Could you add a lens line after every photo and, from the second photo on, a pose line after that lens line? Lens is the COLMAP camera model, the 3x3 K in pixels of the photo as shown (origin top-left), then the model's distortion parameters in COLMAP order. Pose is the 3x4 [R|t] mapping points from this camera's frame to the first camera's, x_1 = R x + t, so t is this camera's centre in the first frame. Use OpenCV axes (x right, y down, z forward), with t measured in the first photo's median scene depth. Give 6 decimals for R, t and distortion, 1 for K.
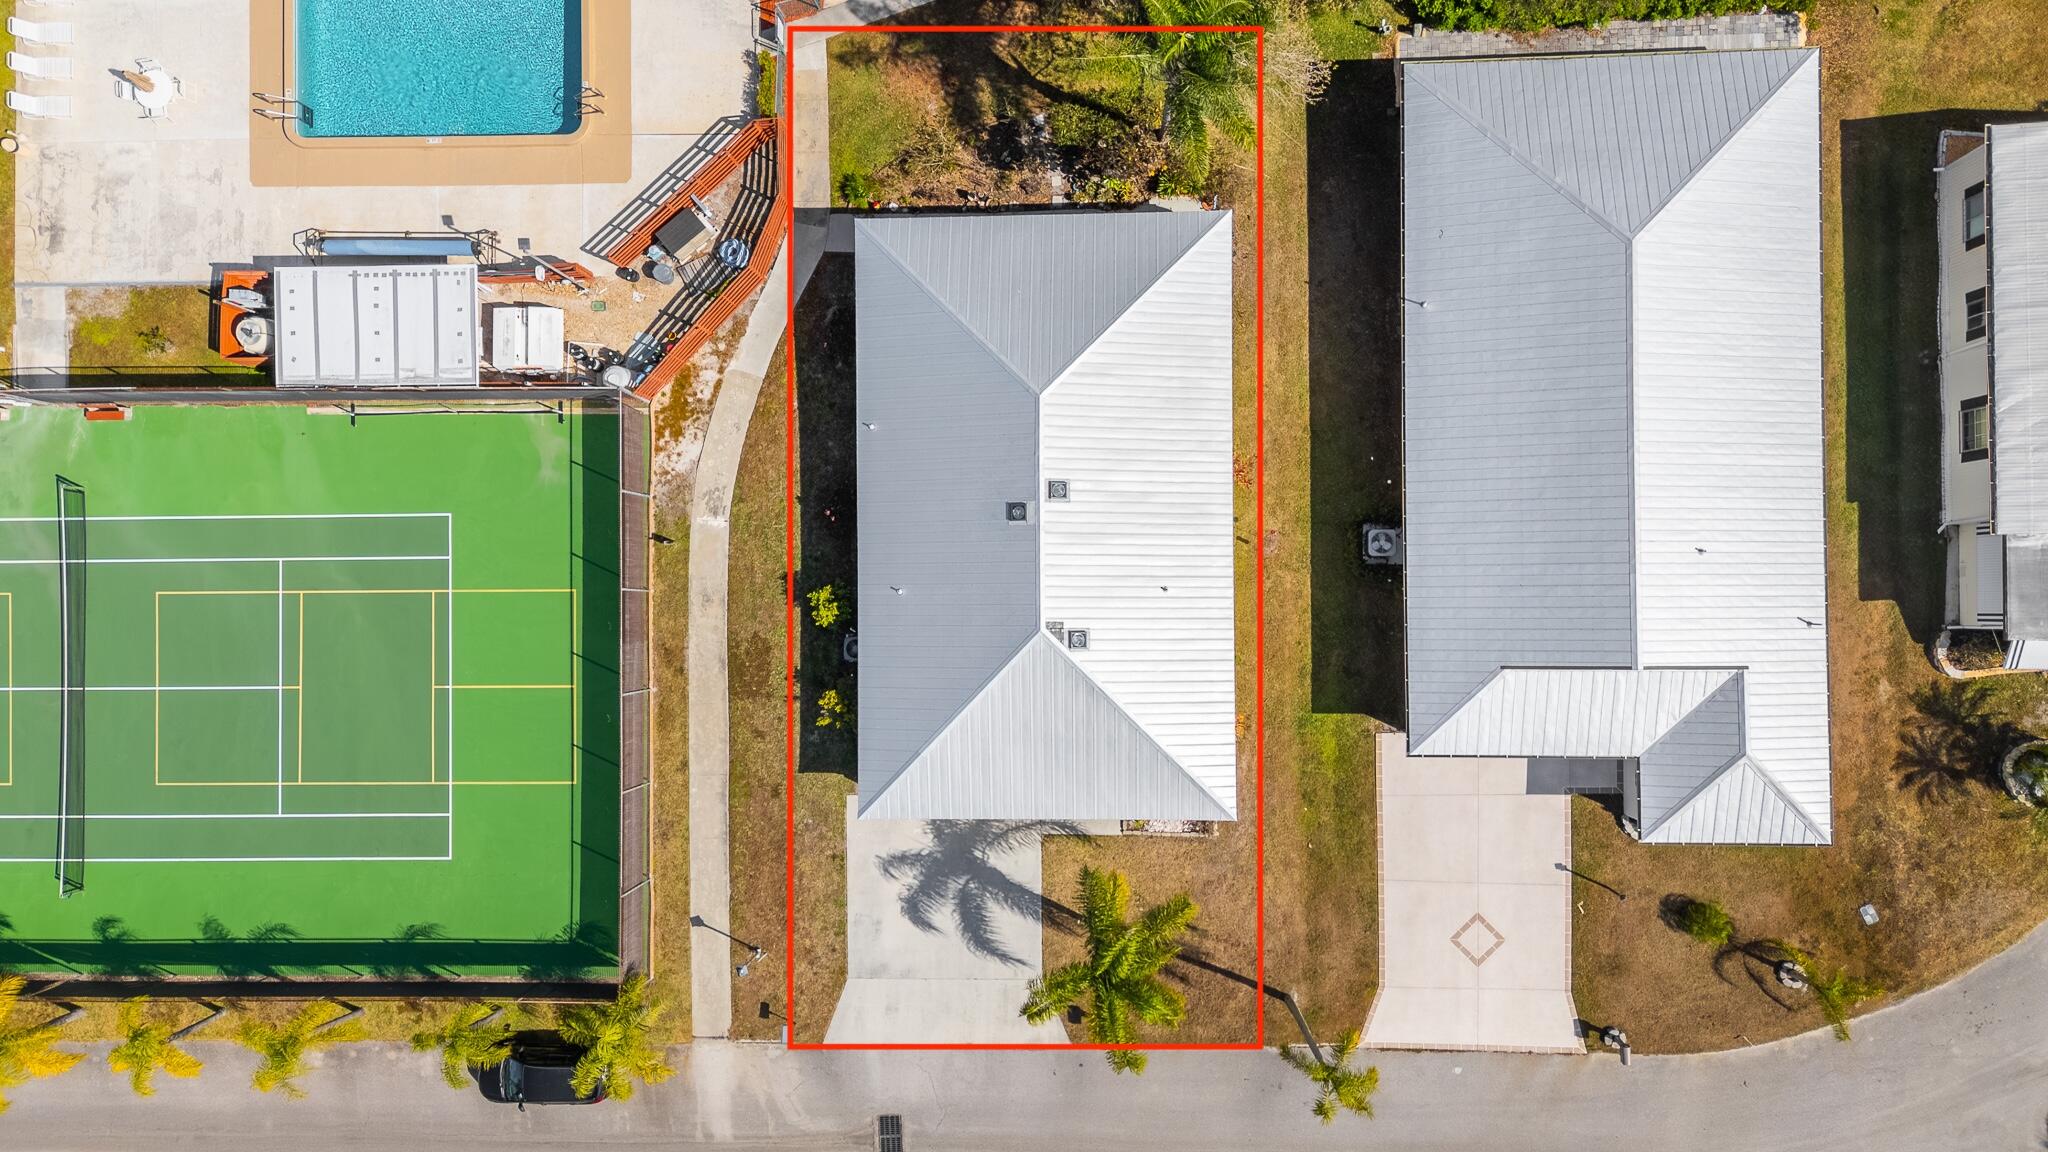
lens RADIAL K [[1507.1, 0, 1024.0], [0, 1507.1, 576.0], [0, 0, 1]] dist [0.093397, -0.104554]
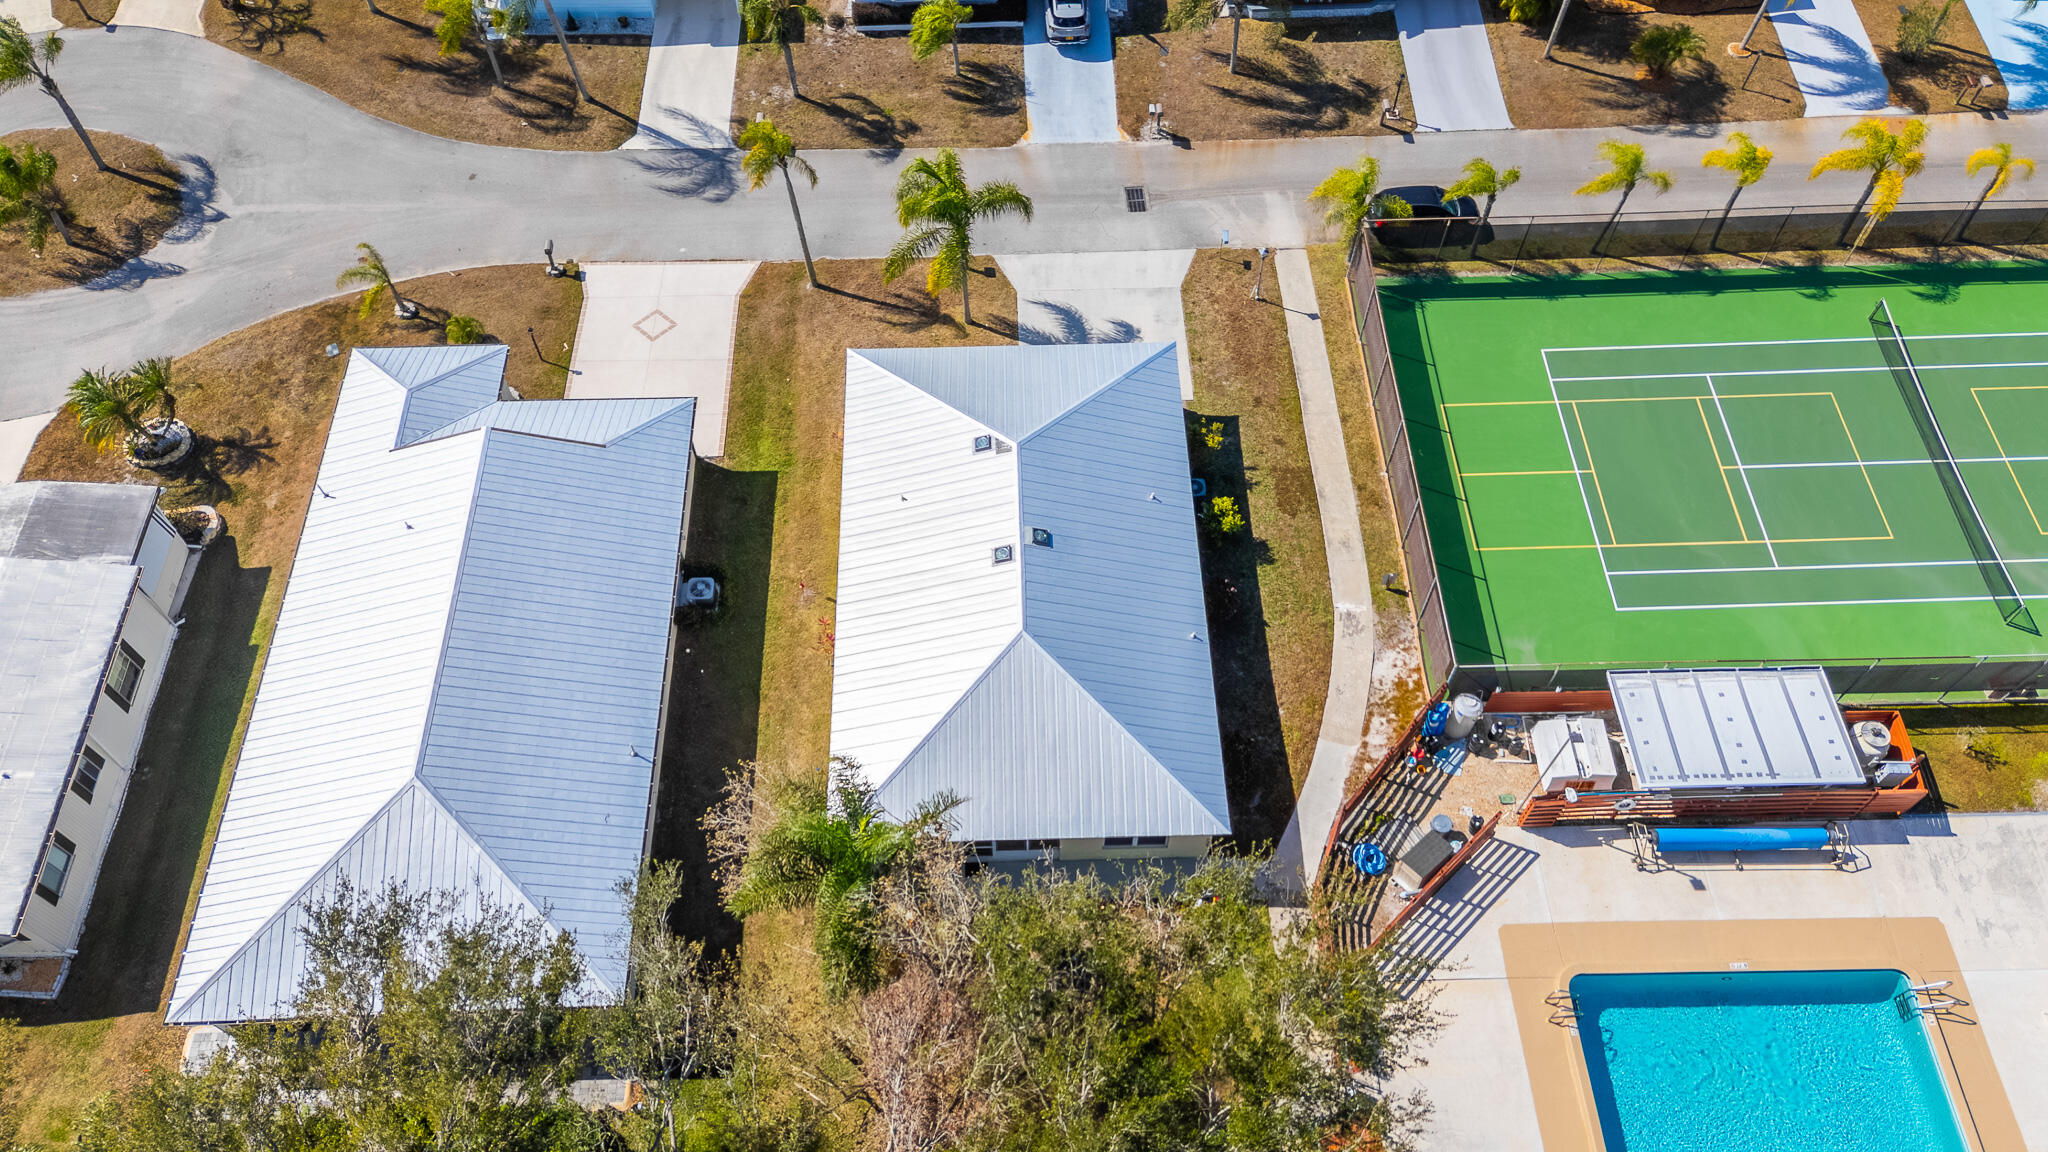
lens RADIAL K [[1506.6, 0, 1019.1], [0, 1506.6, 574.2], [0, 0, 1]] dist [0.080130, -0.071135]
pose [[-0.997554, 0.054607, 0.043626, -0.029817], [-0.021142, -0.830686, 0.556339, -0.580902], [0.066620, 0.554056, 0.829809, 0.132403]]
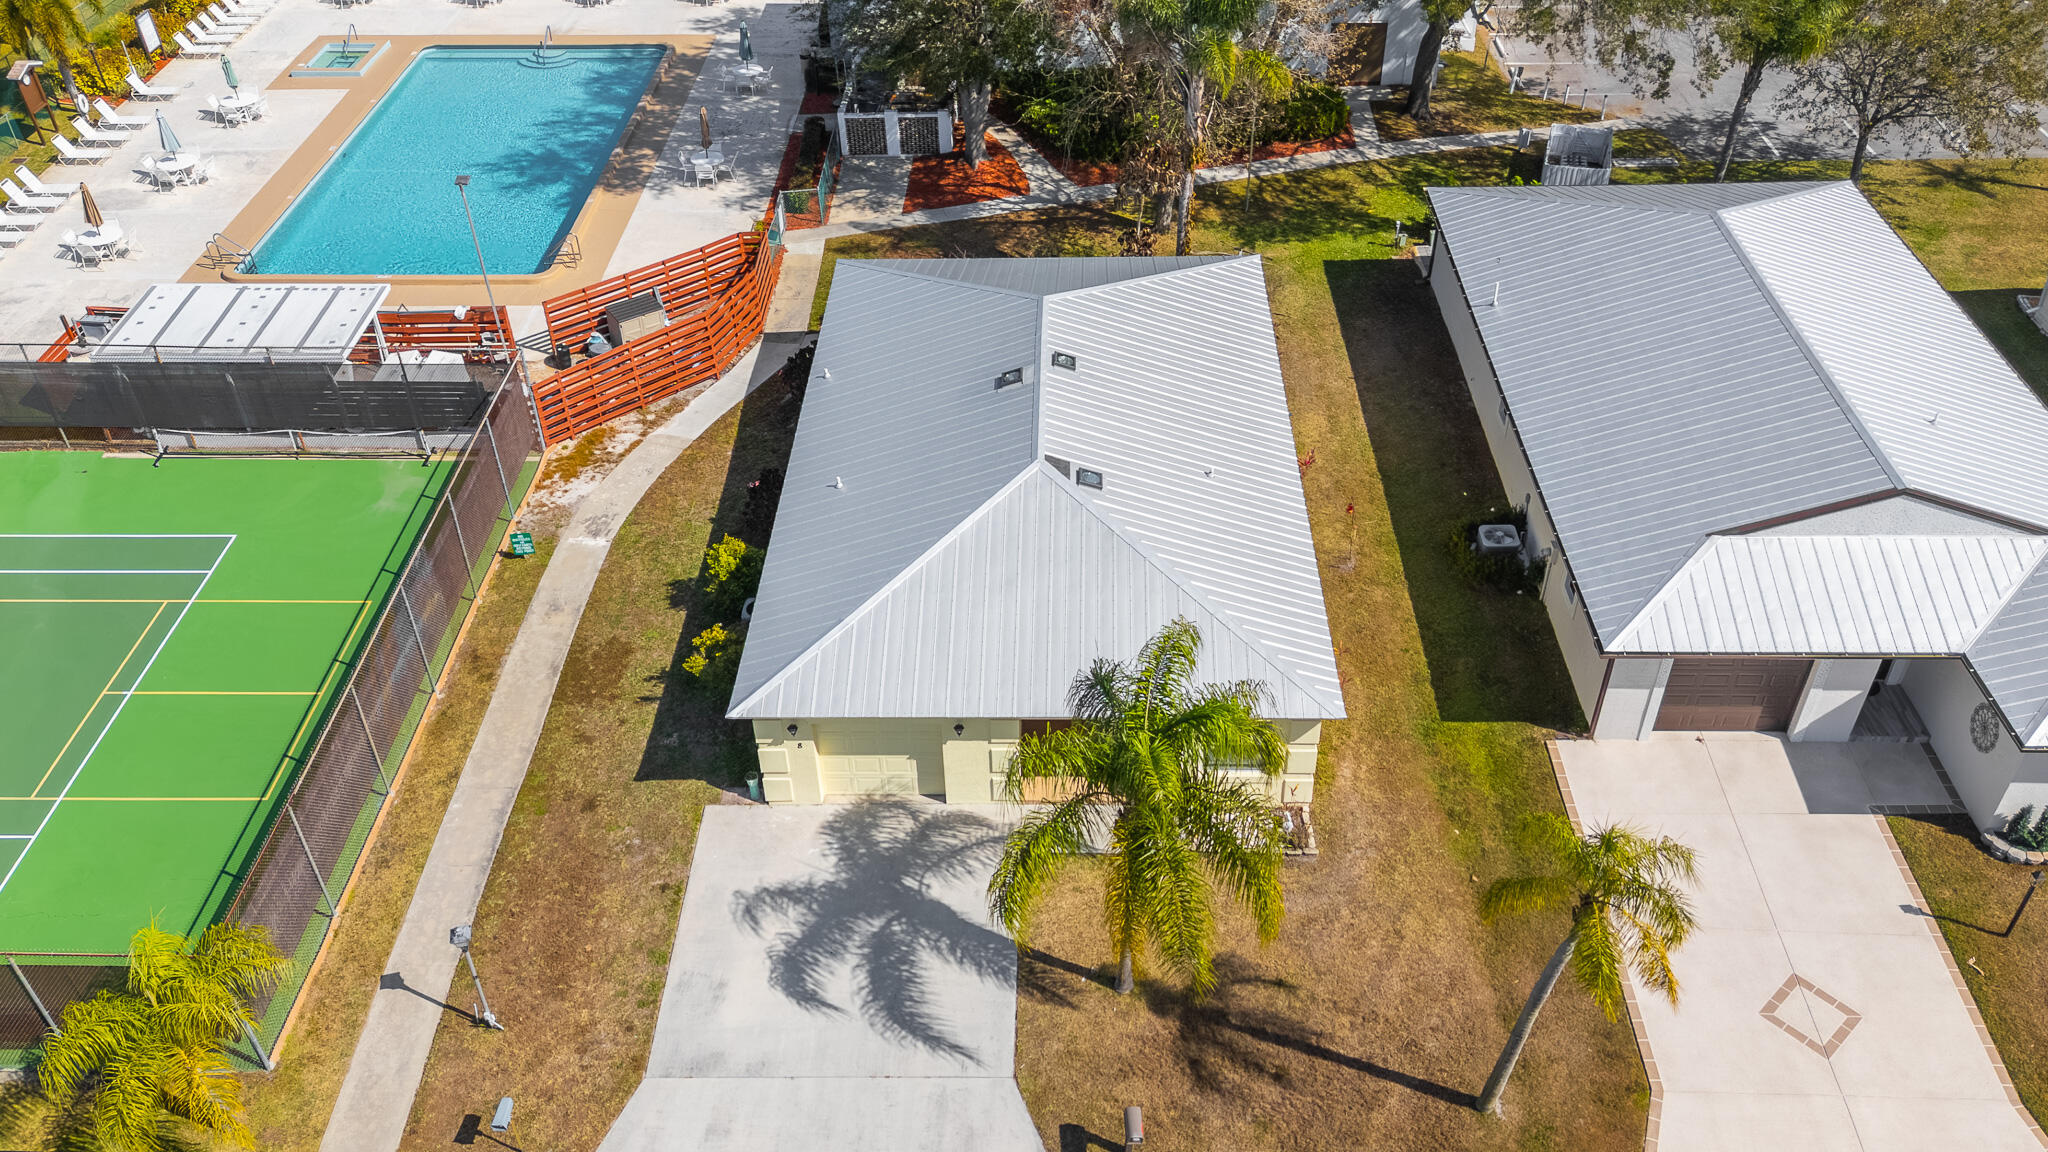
lens RADIAL K [[1624.9, 0, 1019.1], [0, 1624.9, 625.4], [0, 0, 1]] dist [0.079763, -0.073722]
pose [[0.998588, 0.053102, 0.001129, 0.005088], [-0.033840, 0.652459, -0.757068, 0.591492], [-0.040938, 0.755961, 0.653335, 0.504598]]
